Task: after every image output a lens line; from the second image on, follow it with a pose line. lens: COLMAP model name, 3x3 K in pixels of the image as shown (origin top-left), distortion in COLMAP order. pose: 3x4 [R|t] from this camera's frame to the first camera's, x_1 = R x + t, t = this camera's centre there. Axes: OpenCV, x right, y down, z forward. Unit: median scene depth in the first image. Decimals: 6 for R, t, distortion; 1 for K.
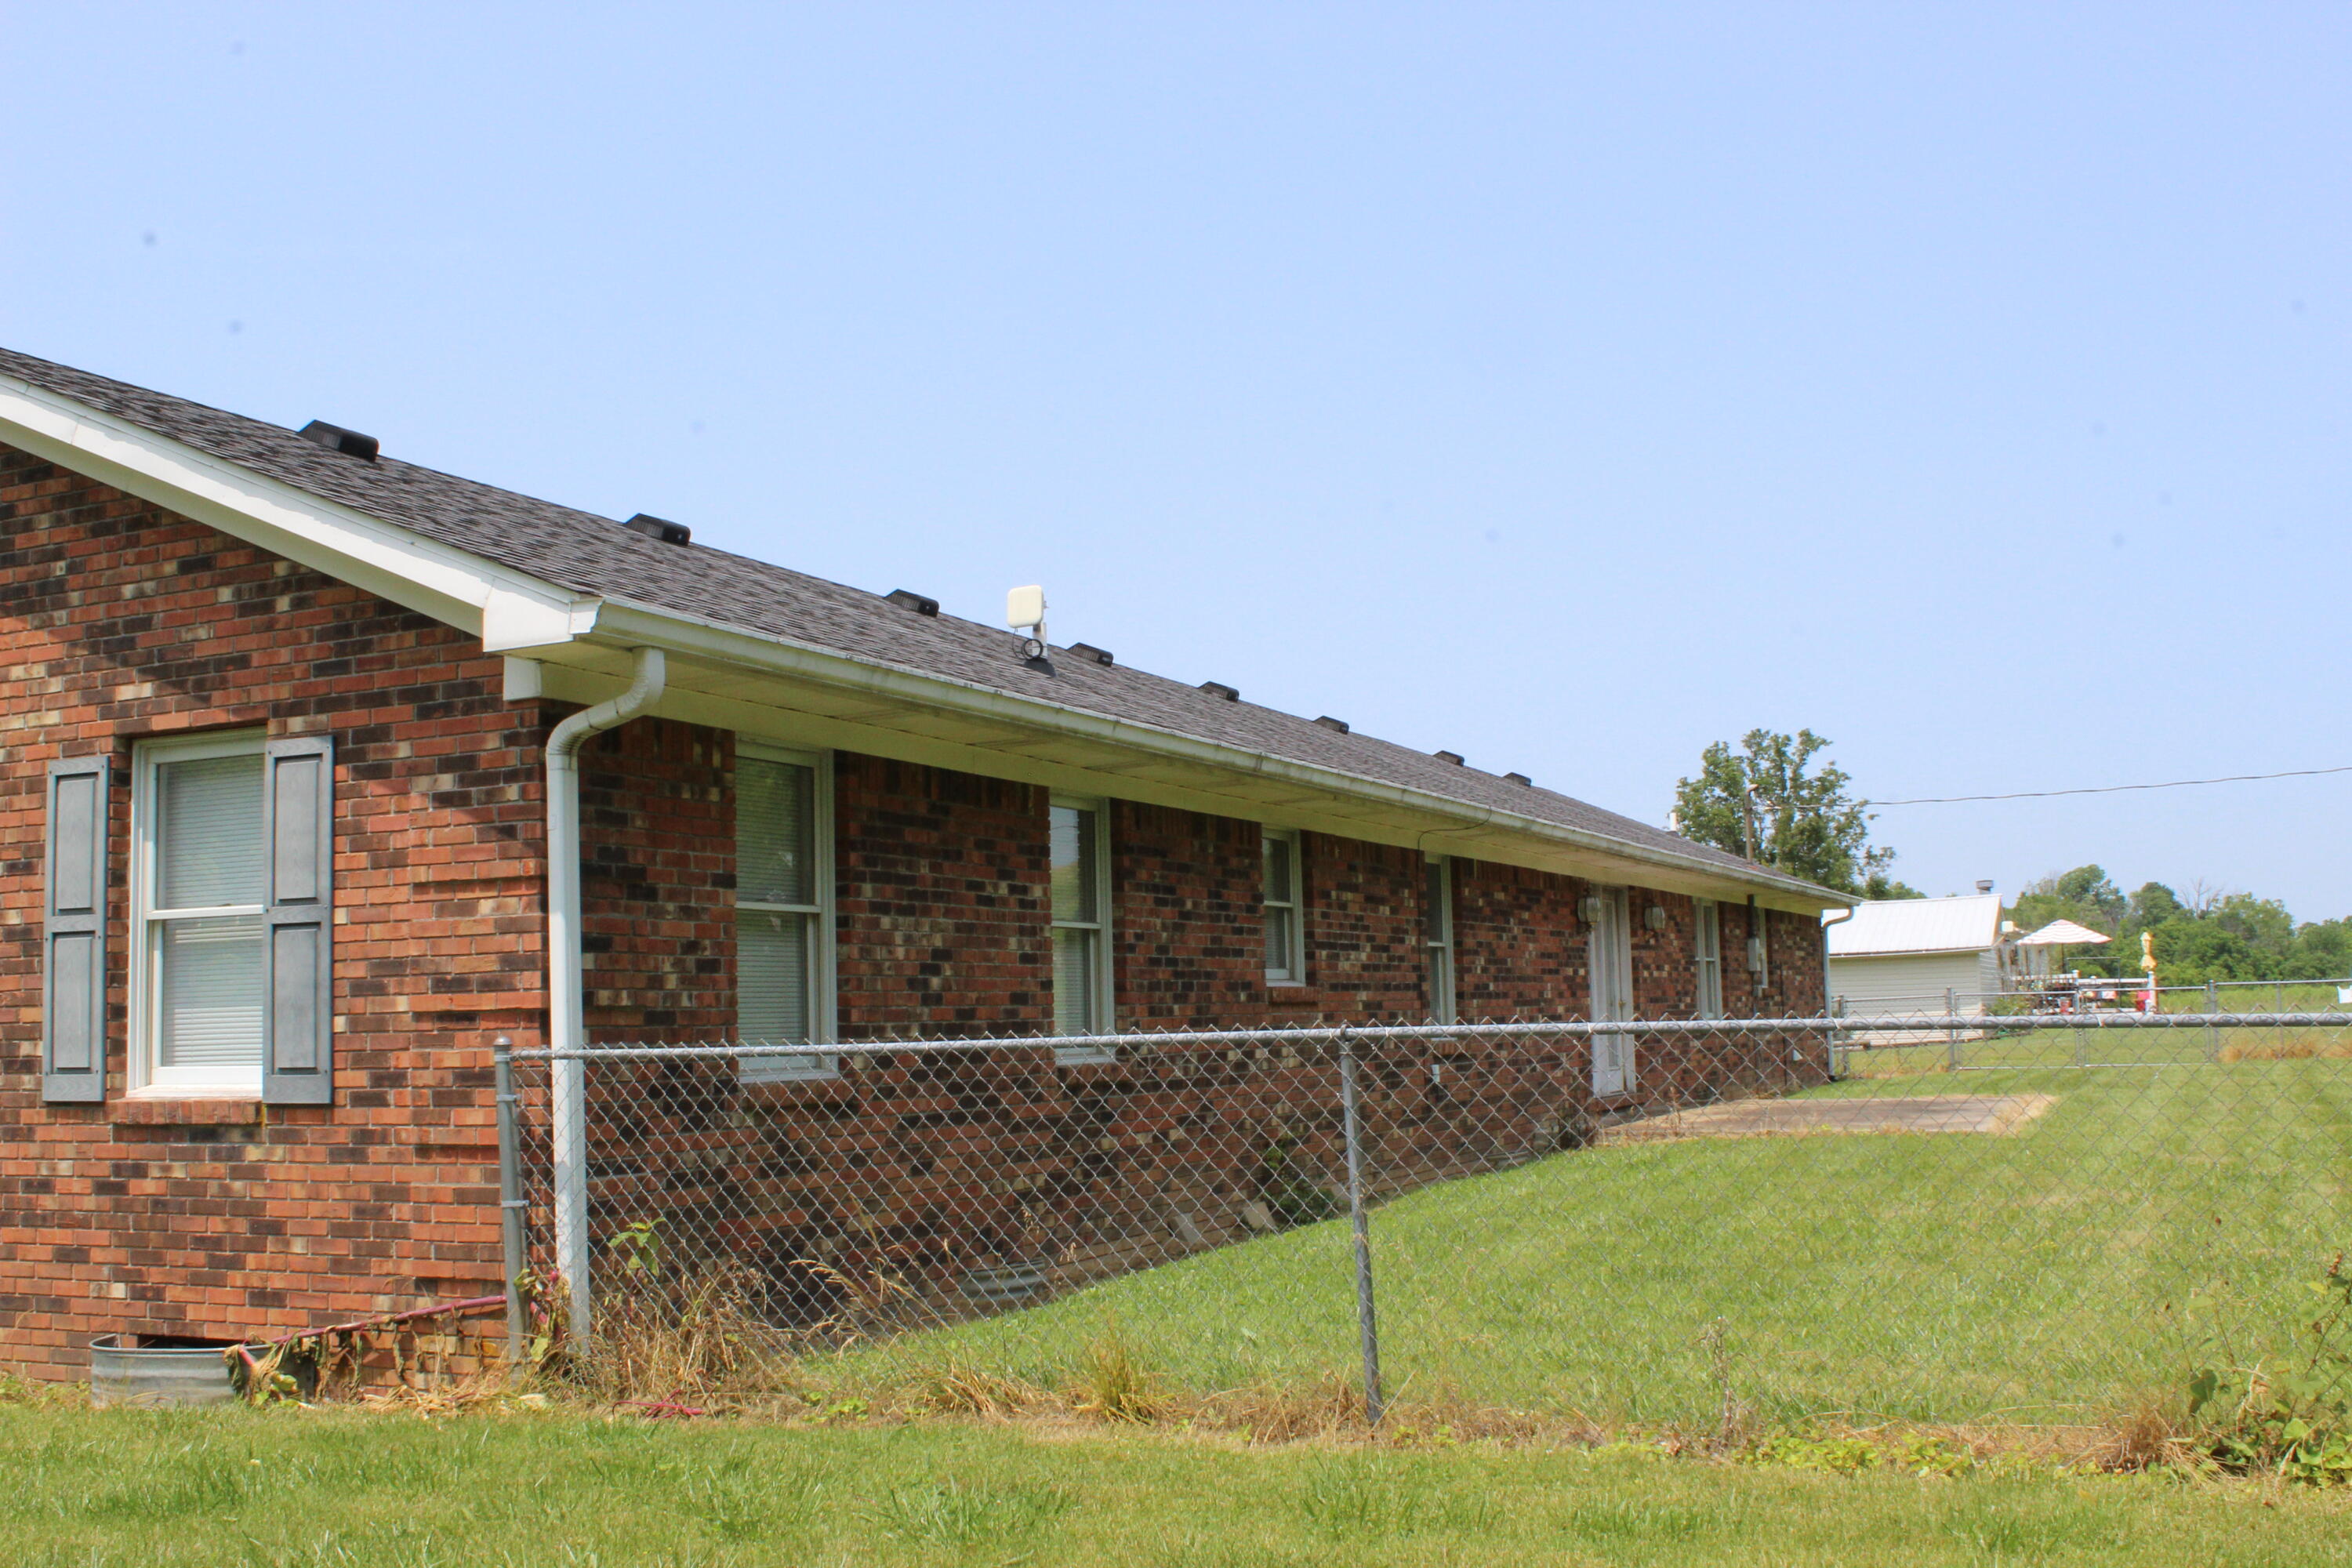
lens RADIAL K [[2299.3, 0, 1224.7], [0, 2299.3, 814.9], [0, 0, 1]] dist [-0.073836, 0.000000]
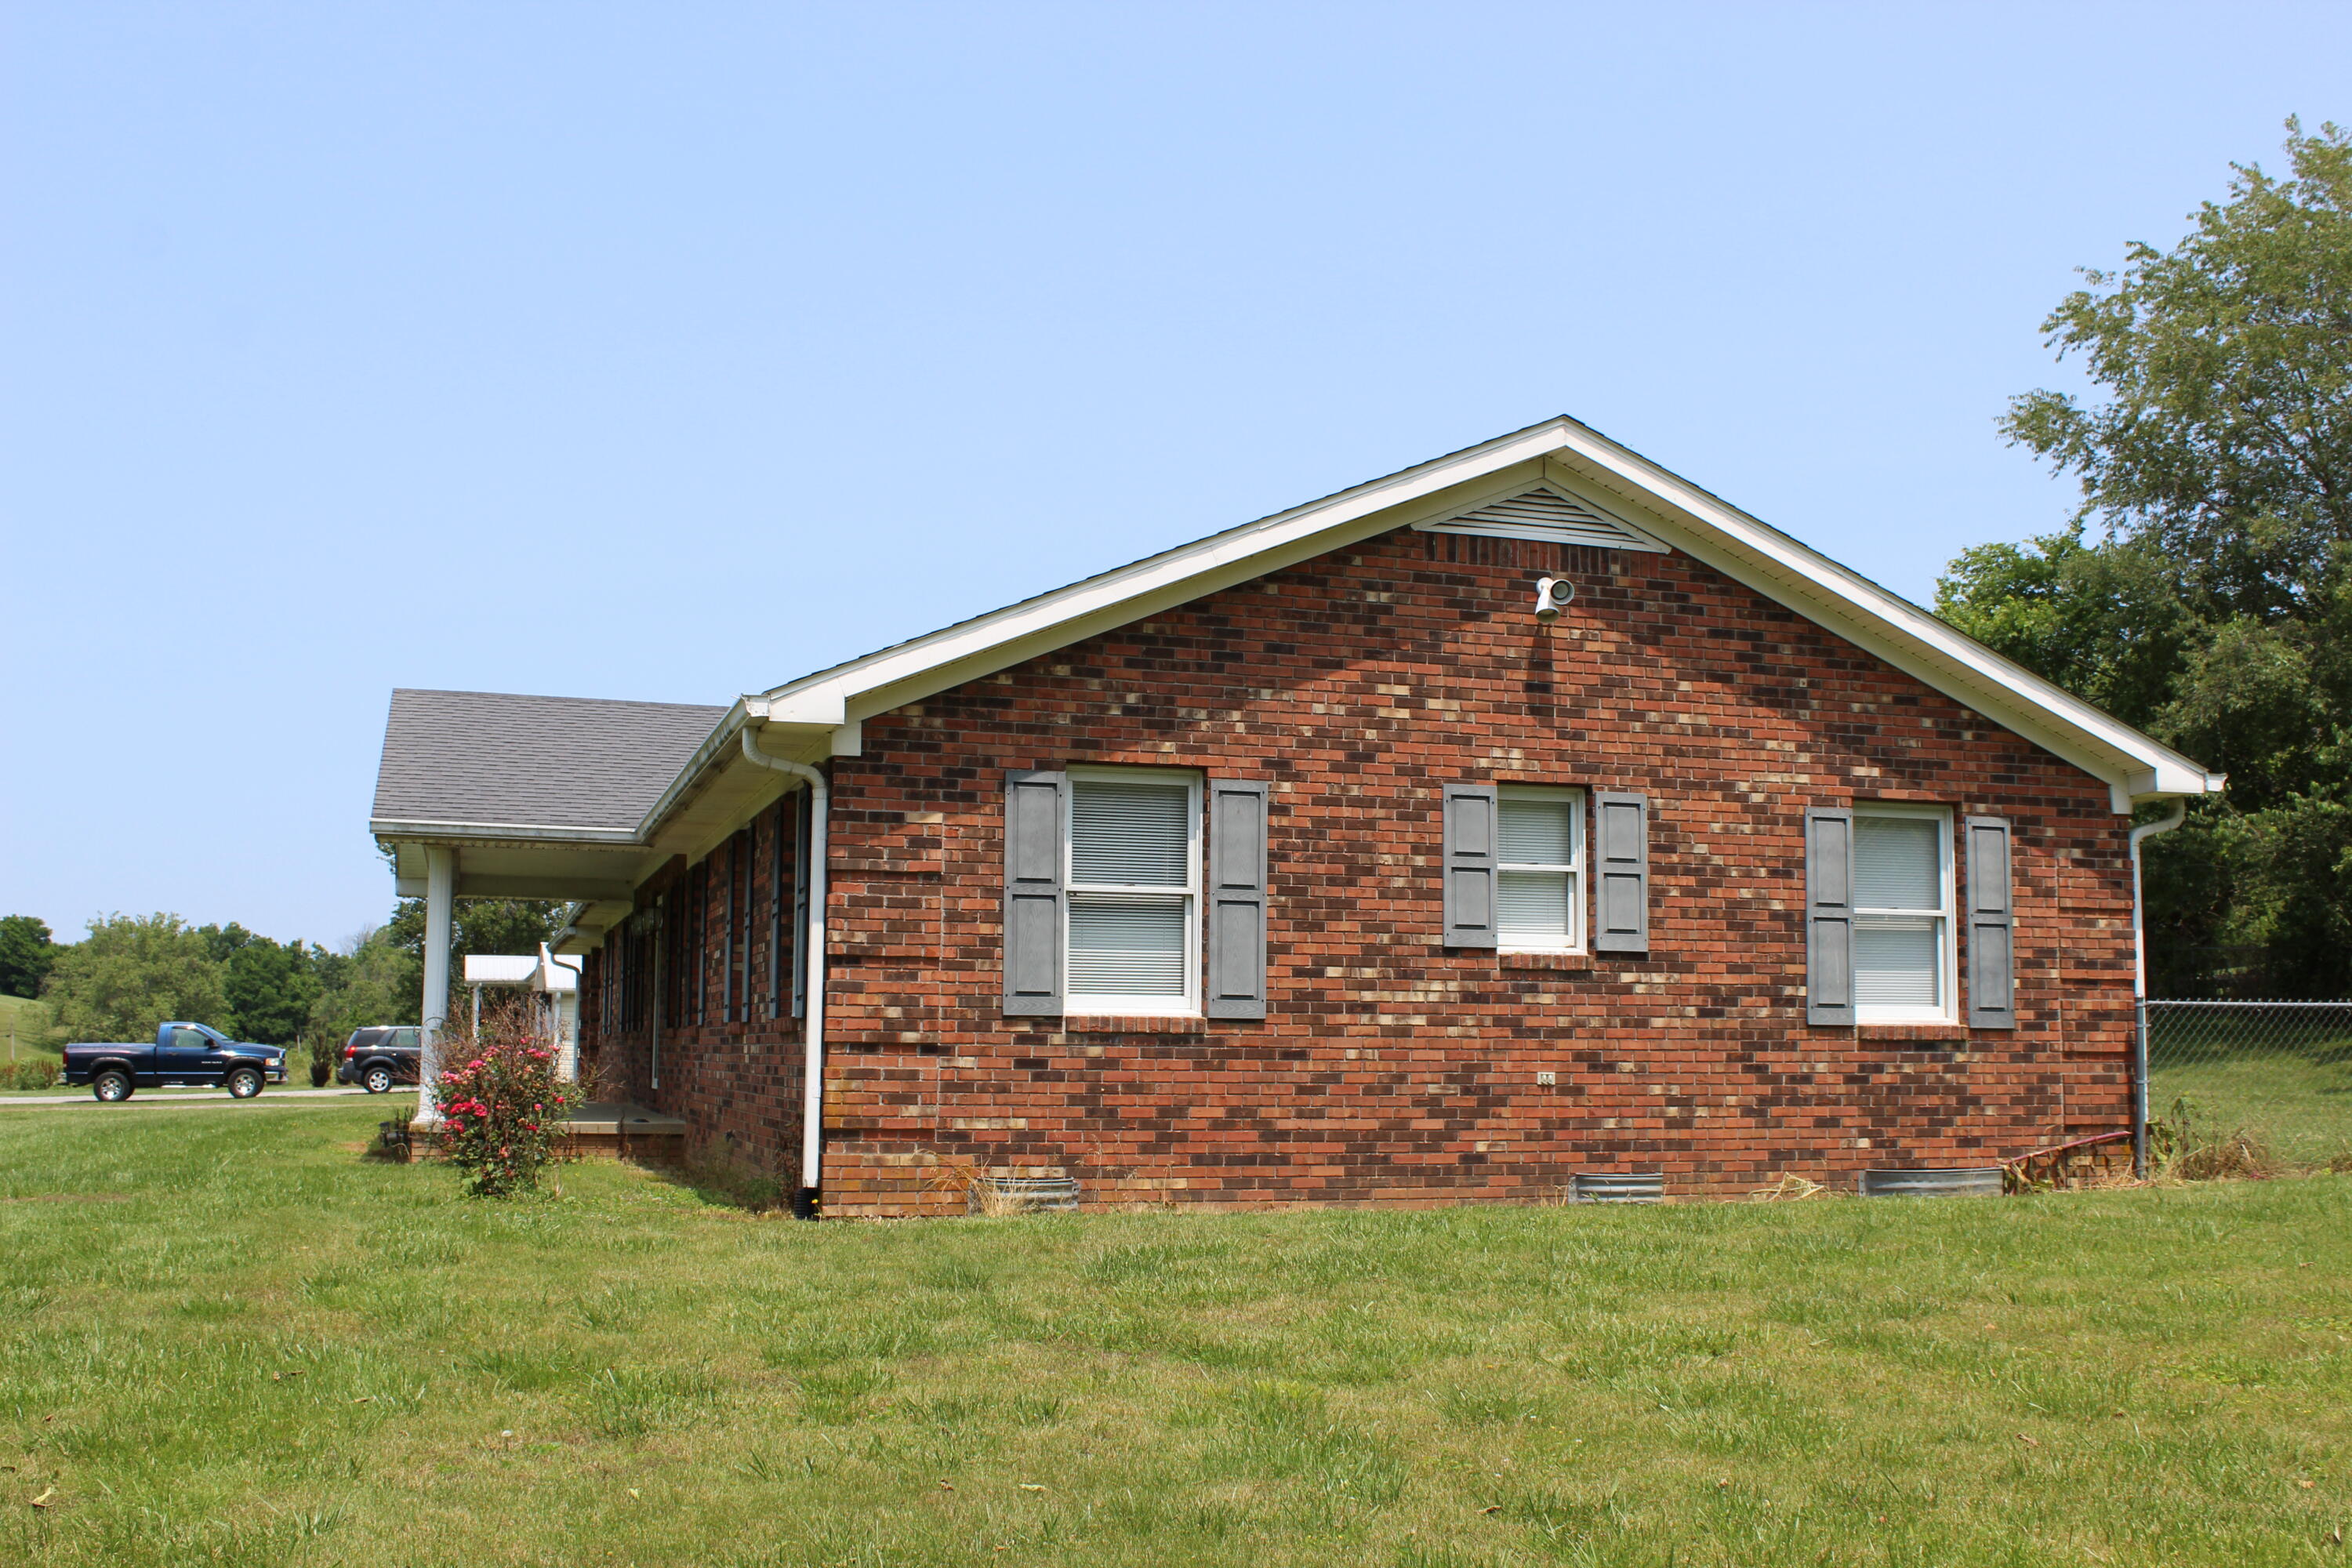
lens RADIAL K [[2299.3, 0, 1189.0], [0, 2299.3, 788.2], [0, 0, 1]] dist [-0.073836, 0.000000]
pose [[0.750763, 0.105188, 0.652143, -1.954883], [-0.088646, 0.994354, -0.058333, 0.097469], [-0.654597, -0.014016, 0.755848, 0.087703]]
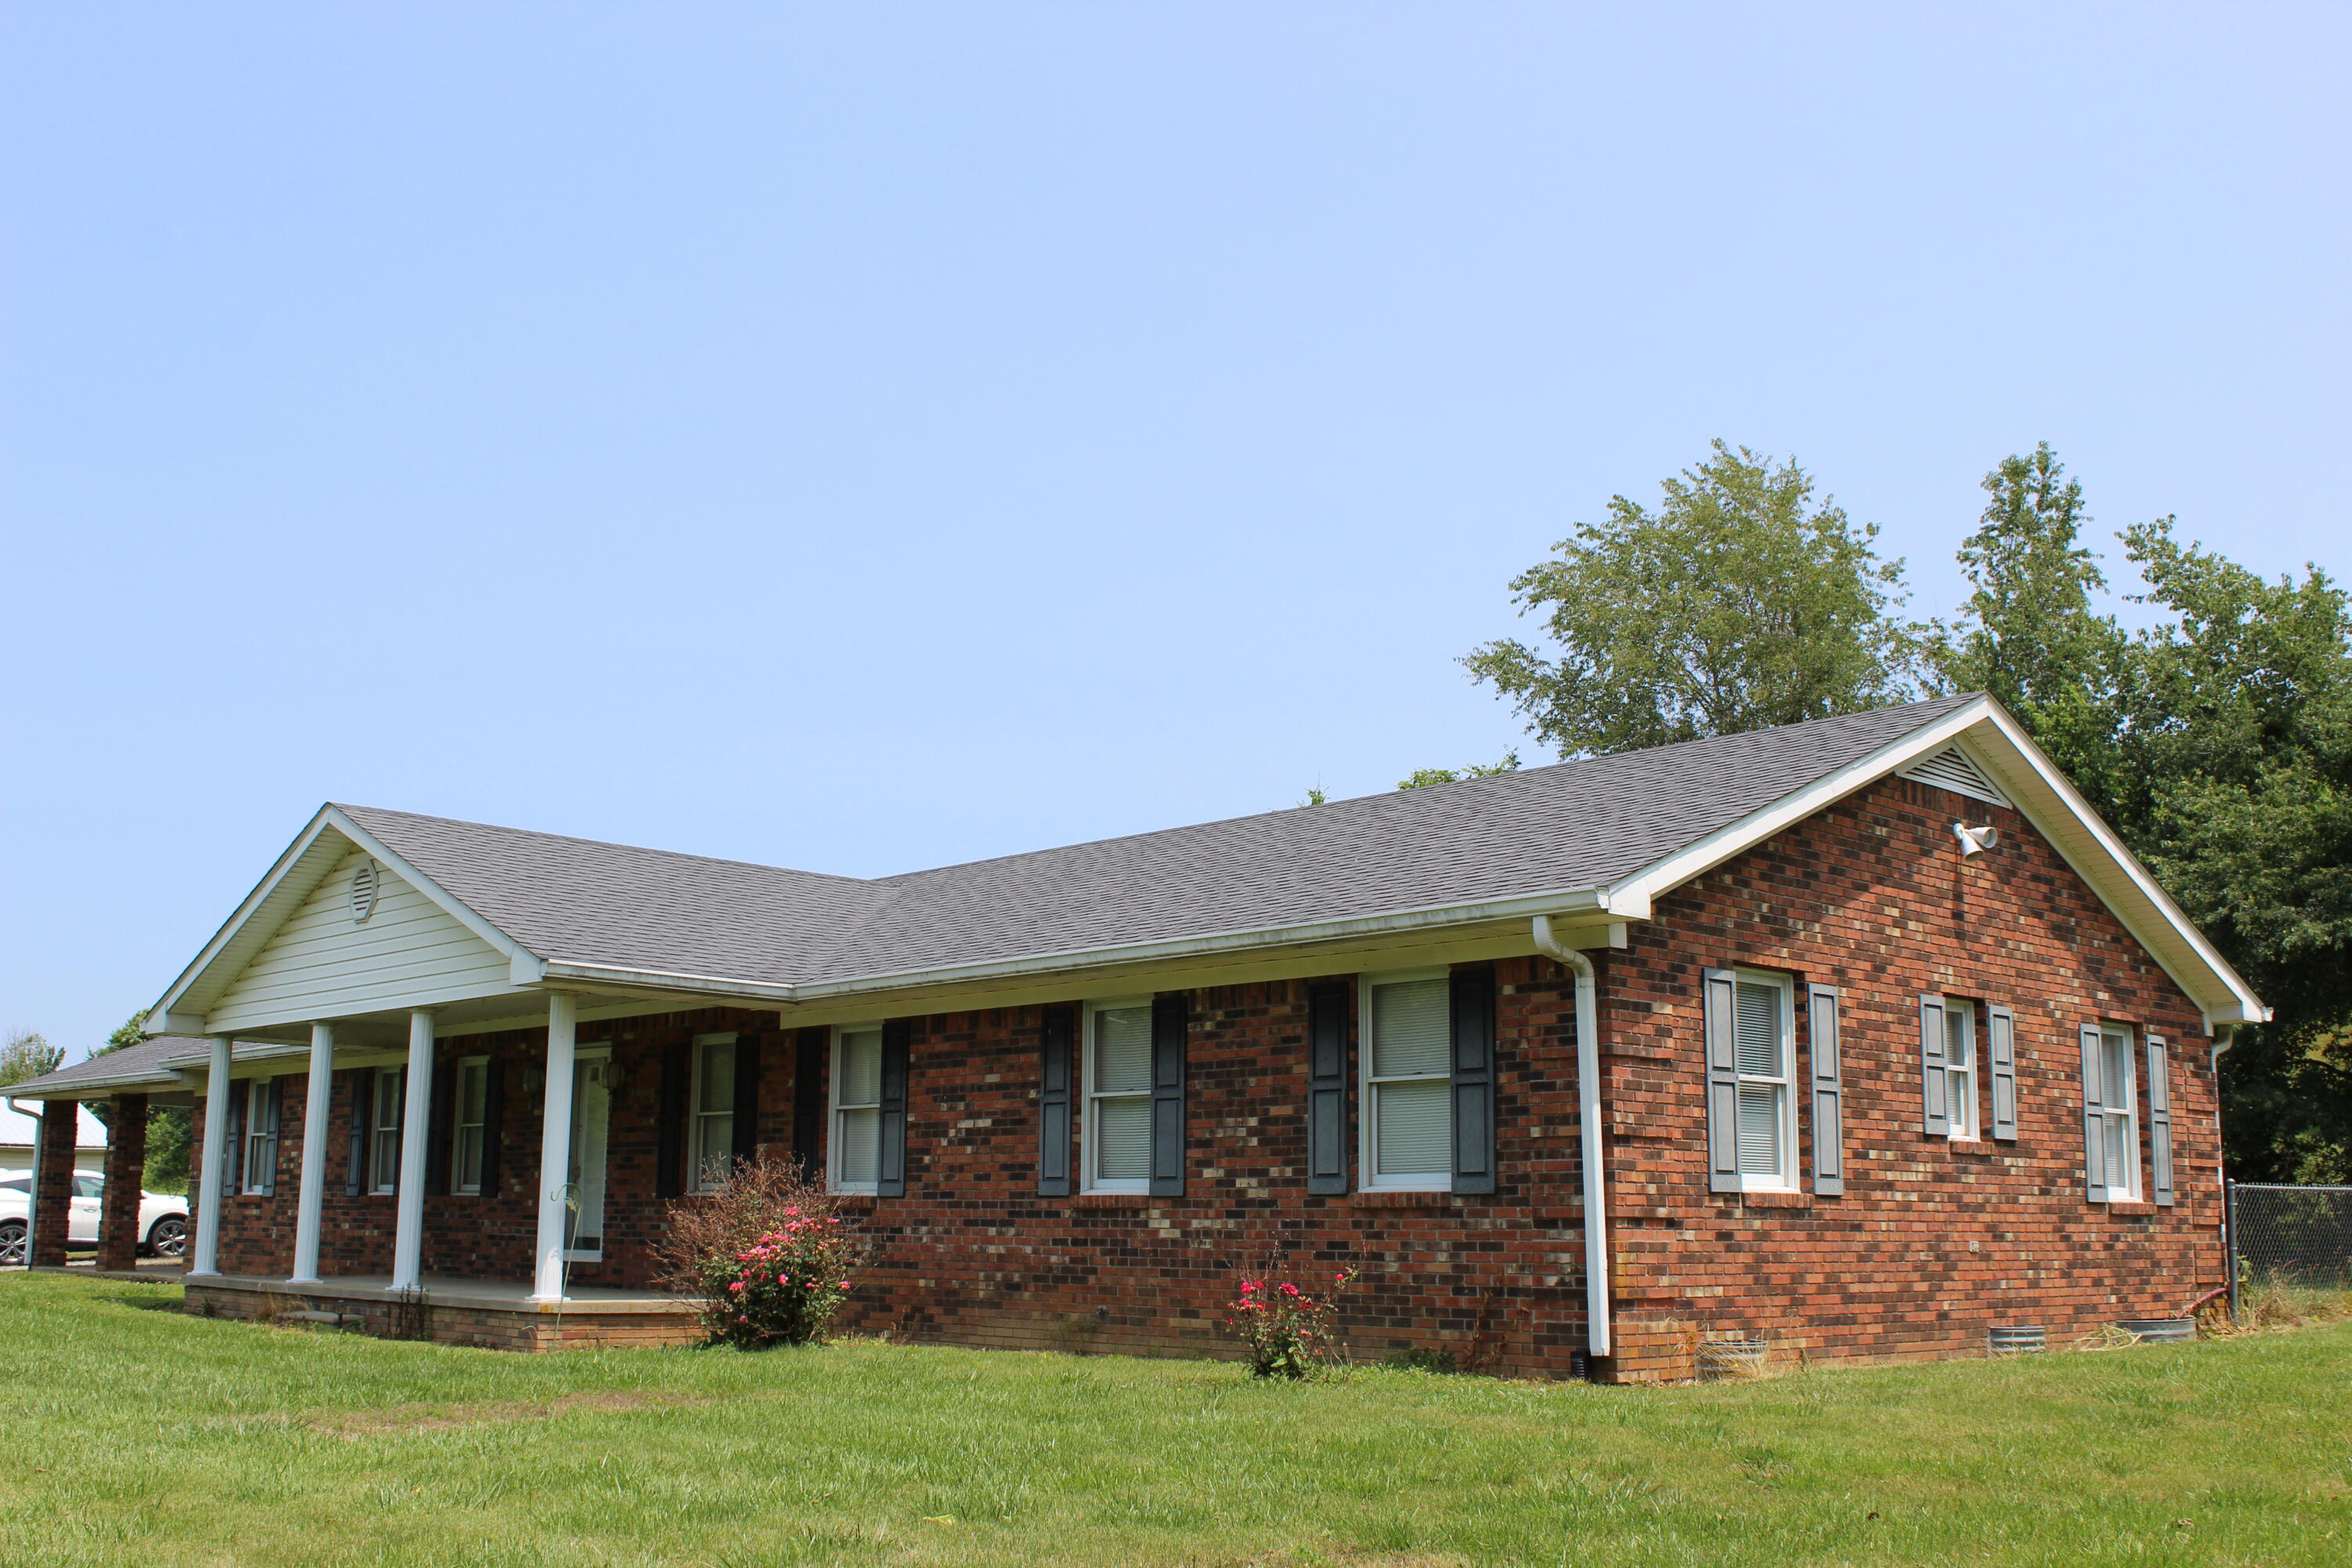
lens RADIAL K [[2299.3, 0, 1176.6], [0, 2299.3, 776.4], [0, 0, 1]] dist [-0.073836, 0.000000]
pose [[0.393073, 0.207057, 0.895891, -2.705893], [-0.108085, 0.977966, -0.178604, 0.207173], [-0.913133, -0.026628, 0.406792, 0.961456]]
